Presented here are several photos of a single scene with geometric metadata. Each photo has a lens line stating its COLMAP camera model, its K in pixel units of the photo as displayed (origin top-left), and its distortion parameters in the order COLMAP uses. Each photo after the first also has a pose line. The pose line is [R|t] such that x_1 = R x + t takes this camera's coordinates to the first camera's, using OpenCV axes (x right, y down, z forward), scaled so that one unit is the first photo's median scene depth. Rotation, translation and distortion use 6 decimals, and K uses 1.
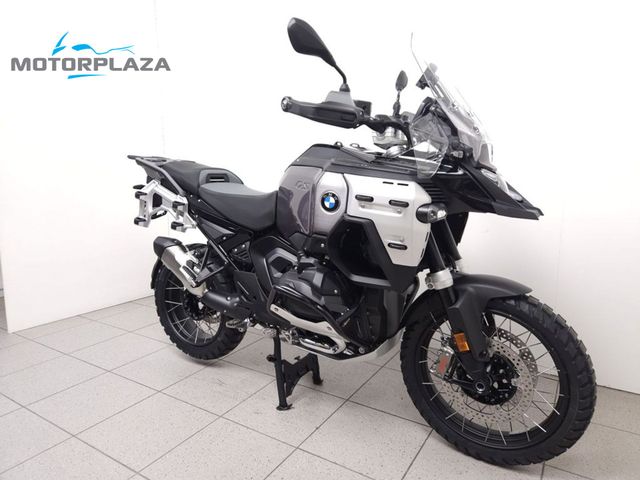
lens RADIAL K [[428.4, 0, 316.5], [0, 428.4, 239.8], [0, 0, 1]] dist [0.037085, -0.014592]
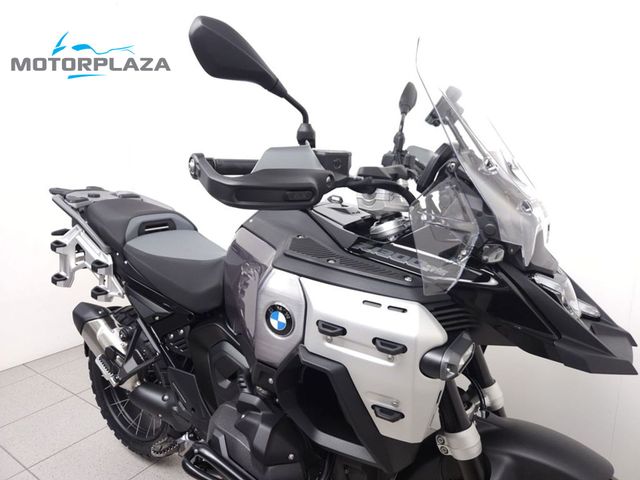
lens RADIAL K [[428.4, 0, 321.2], [0, 428.4, 235.5], [0, 0, 1]] dist [0.037085, -0.014592]
pose [[0.999564, 0.008717, -0.028206, 0.101719], [-0.007932, 0.999582, 0.027812, -0.213037], [0.028436, -0.027576, 0.999215, 0.377809]]
